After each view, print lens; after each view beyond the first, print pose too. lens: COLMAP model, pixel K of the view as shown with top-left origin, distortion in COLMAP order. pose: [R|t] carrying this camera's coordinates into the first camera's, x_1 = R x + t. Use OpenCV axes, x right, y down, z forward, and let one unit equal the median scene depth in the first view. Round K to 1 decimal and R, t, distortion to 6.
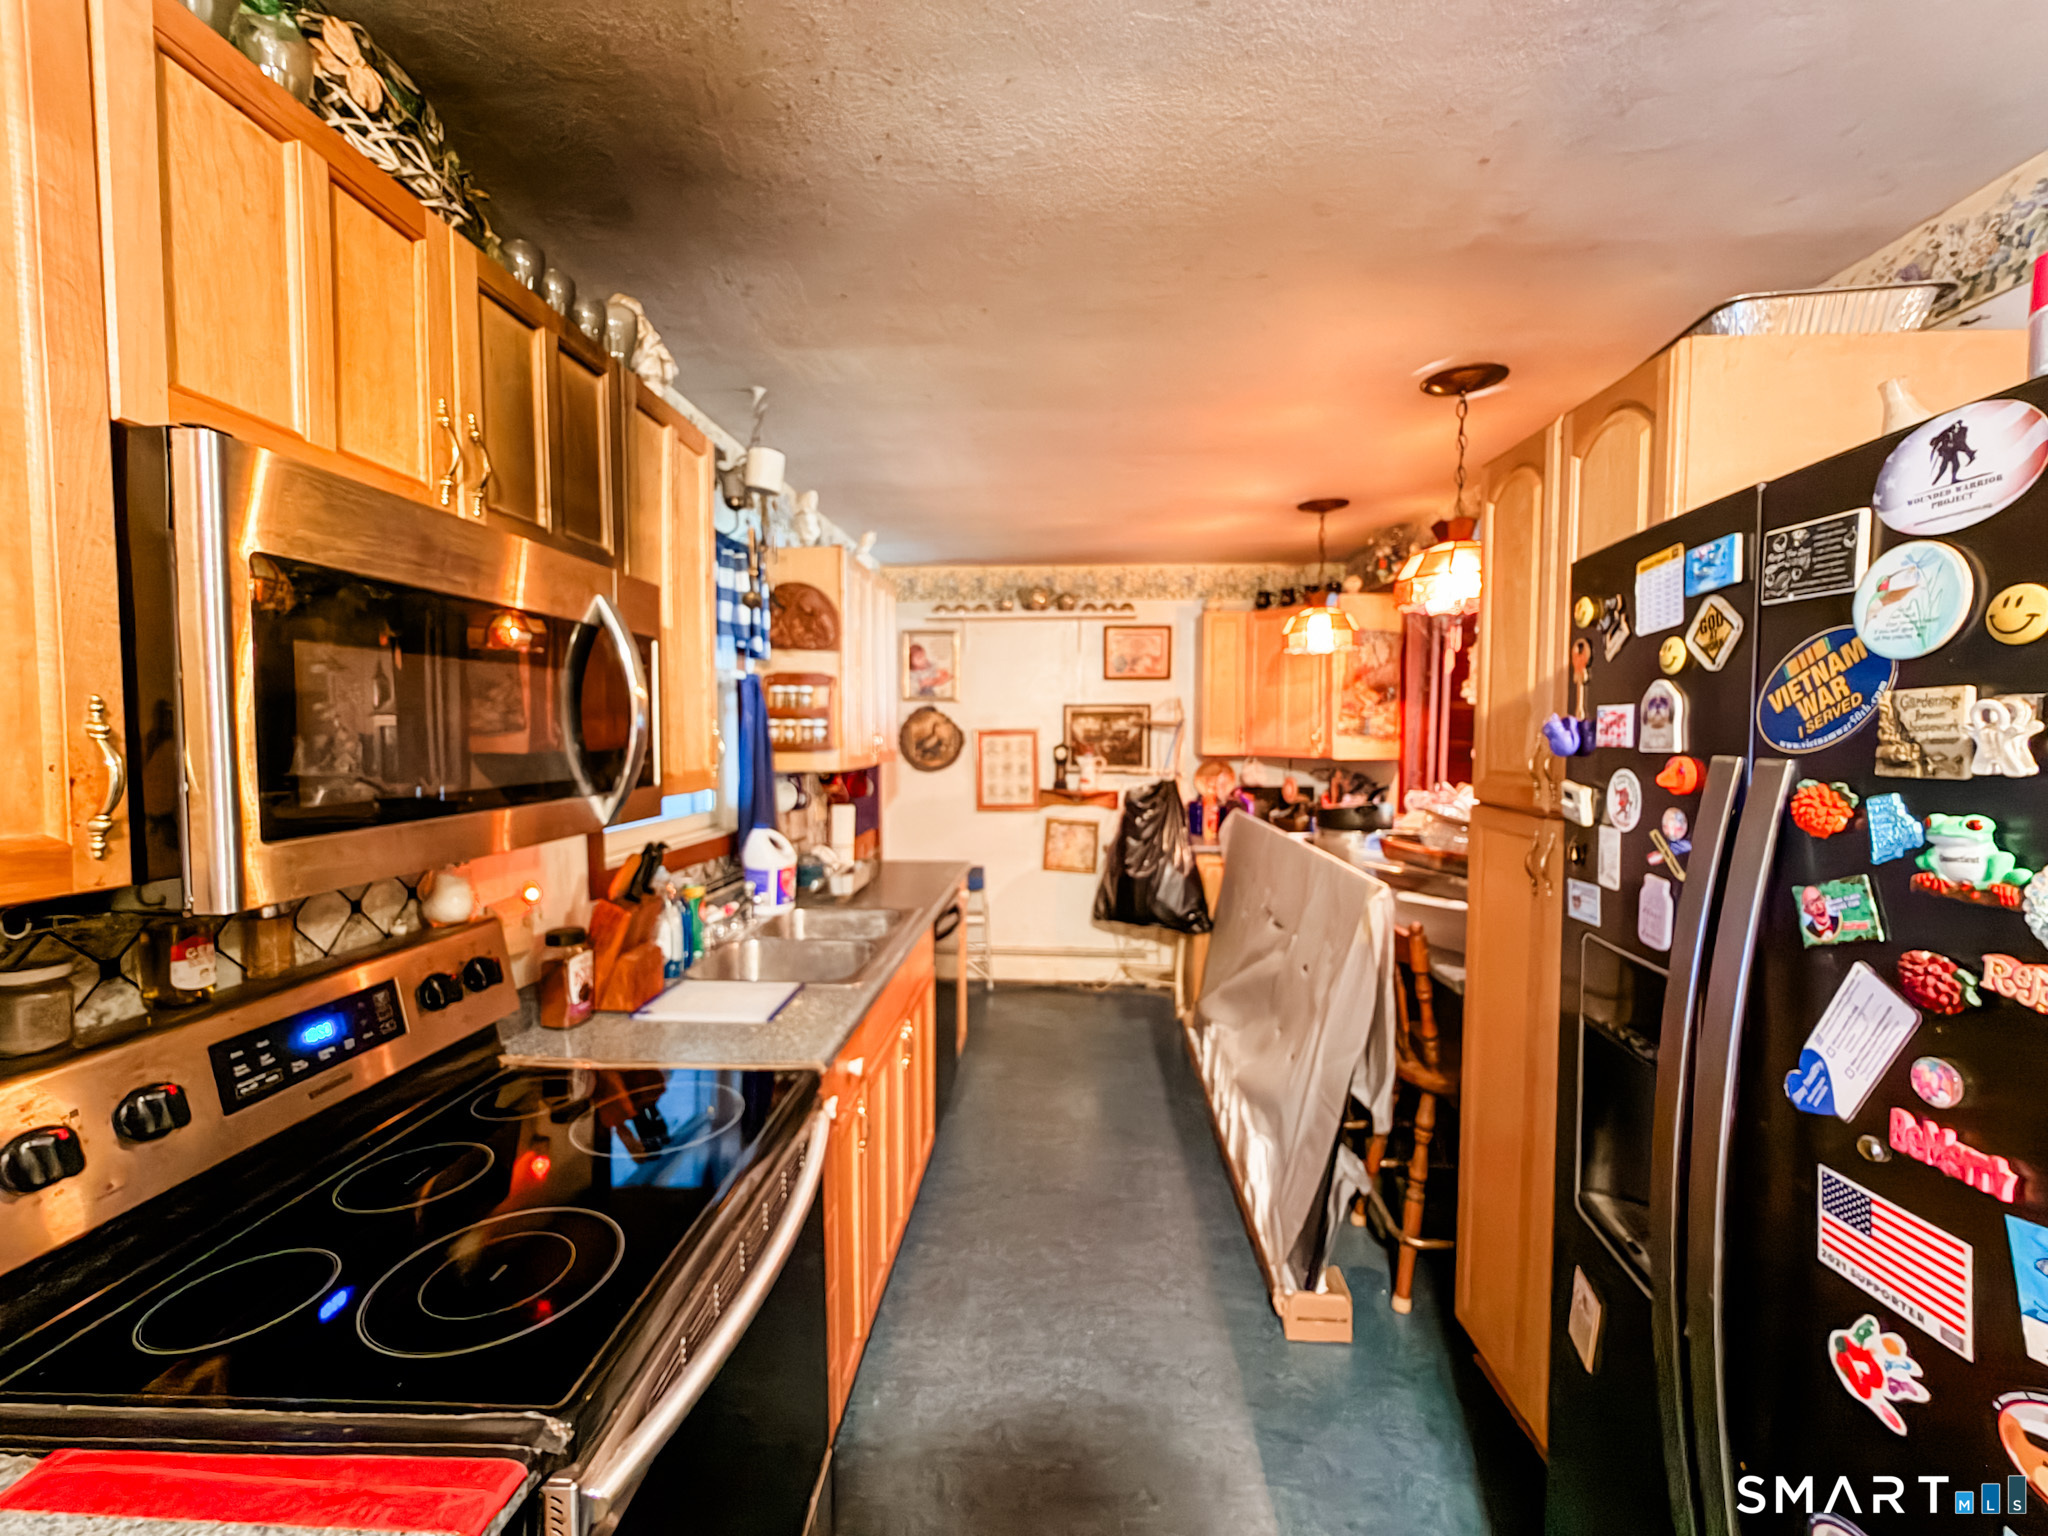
lens RADIAL K [[831.0, 0, 1024.0], [0, 831.0, 774.5], [0, 0, 1]] dist [0.012612, 0.000312]
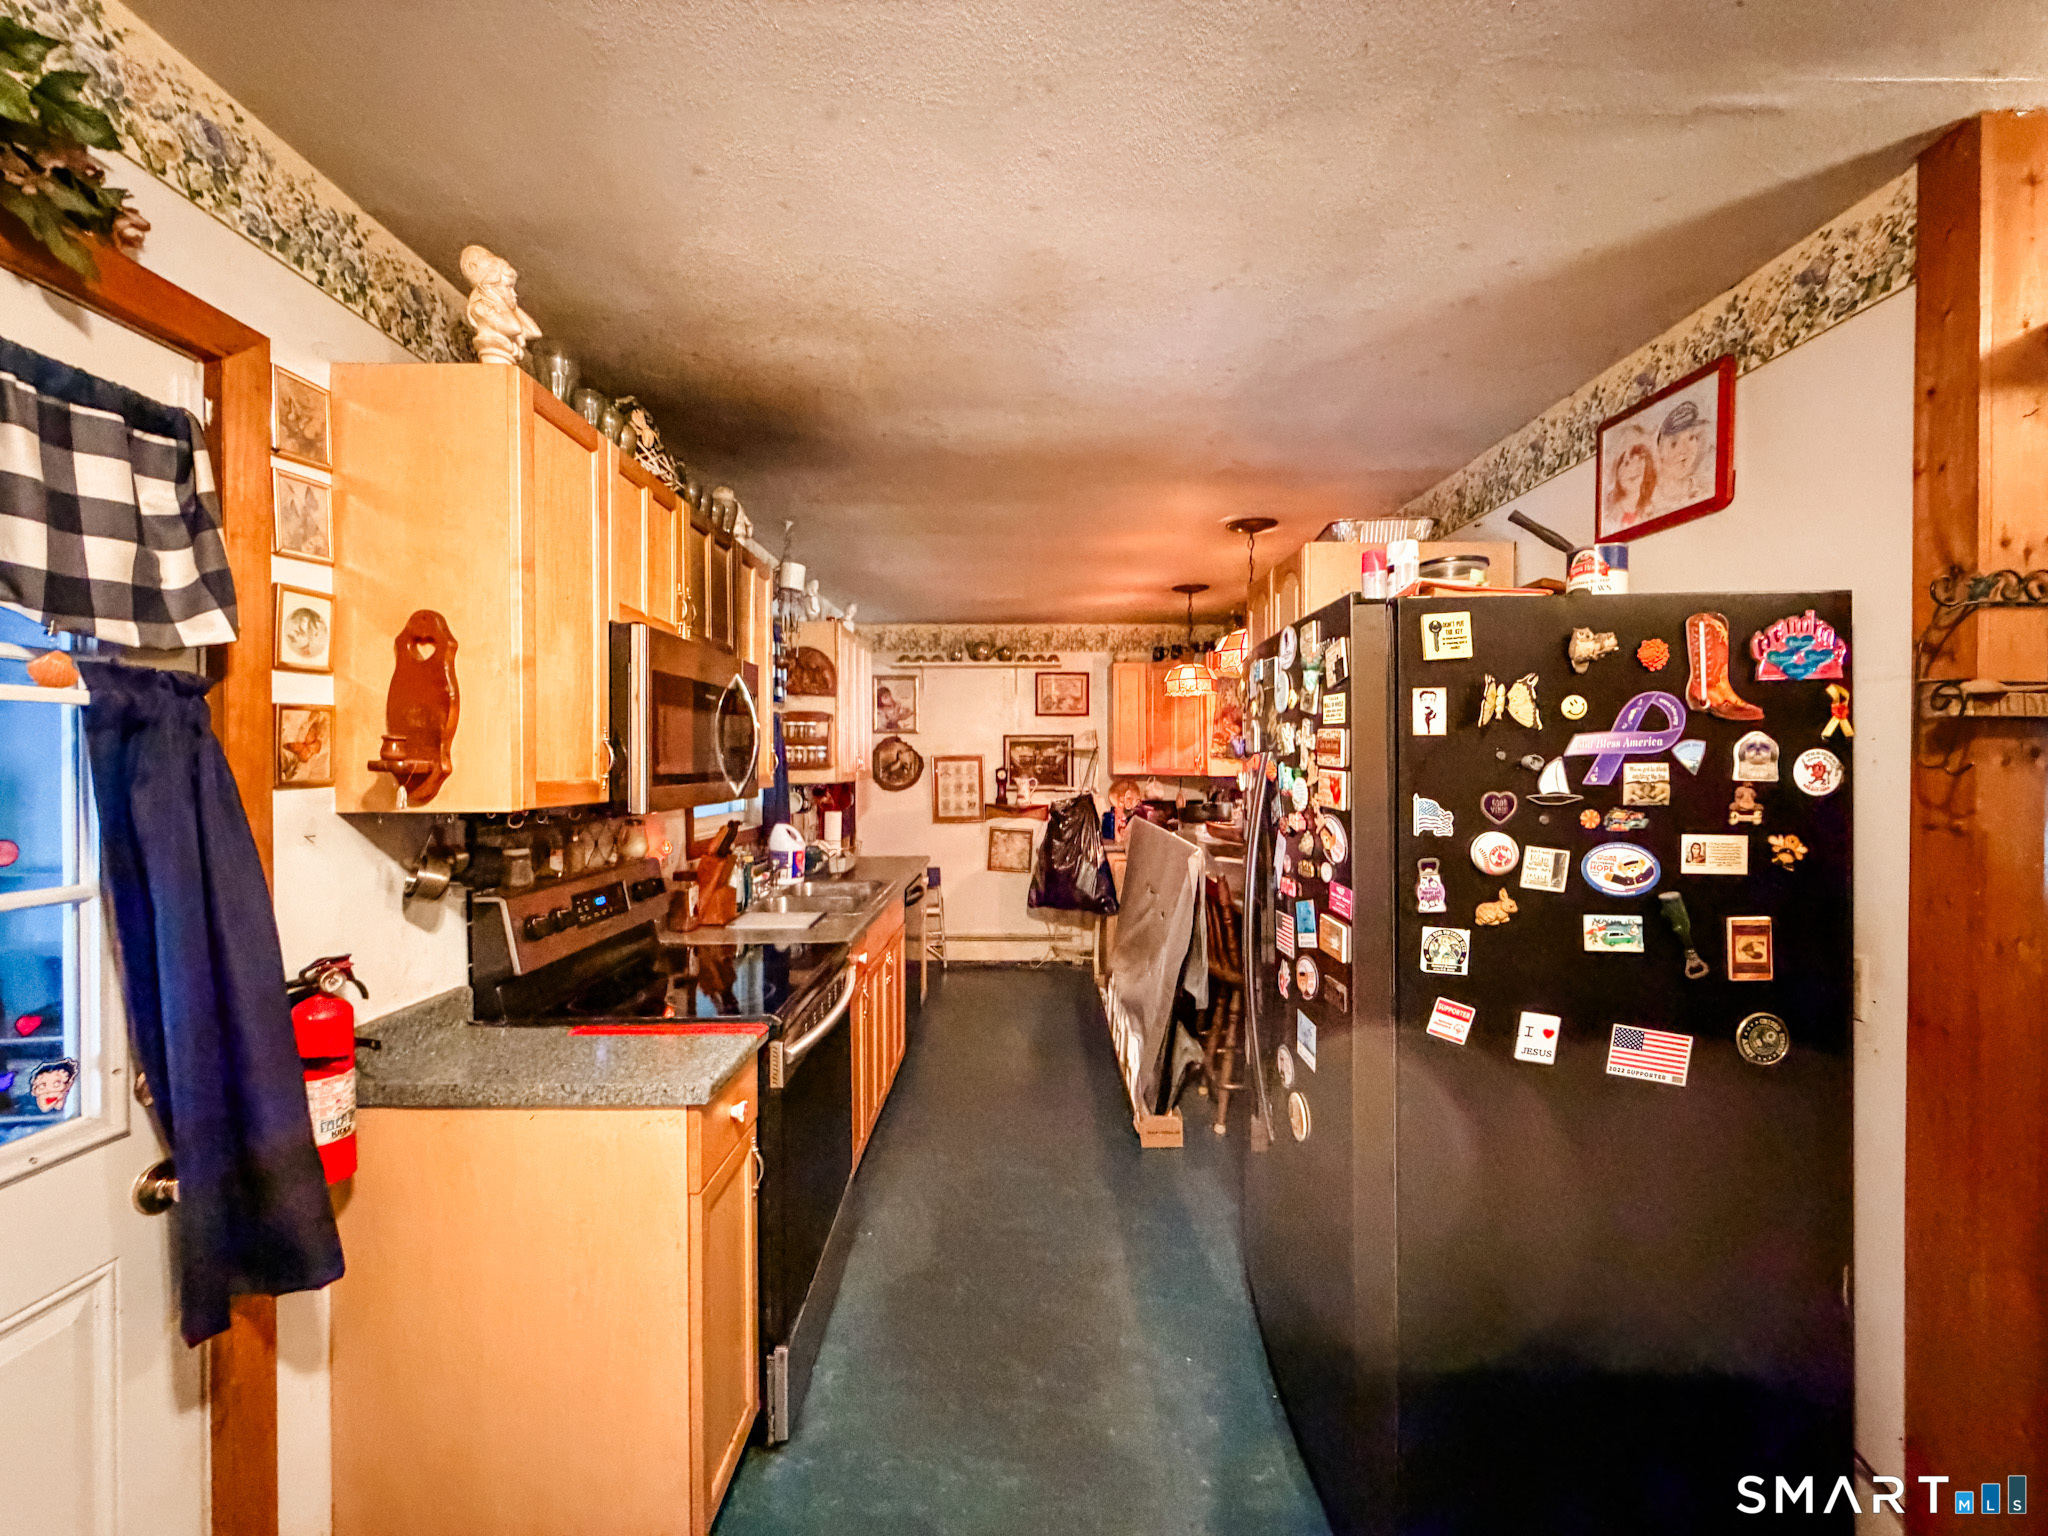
lens RADIAL K [[831.0, 0, 1019.4], [0, 831.0, 776.5], [0, 0, 1]] dist [0.012612, 0.000312]
pose [[0.998671, -0.004129, 0.051373, 0.011382], [0.006085, 0.999260, -0.037989, 0.039791], [-0.051178, 0.038251, 0.997957, -0.393019]]
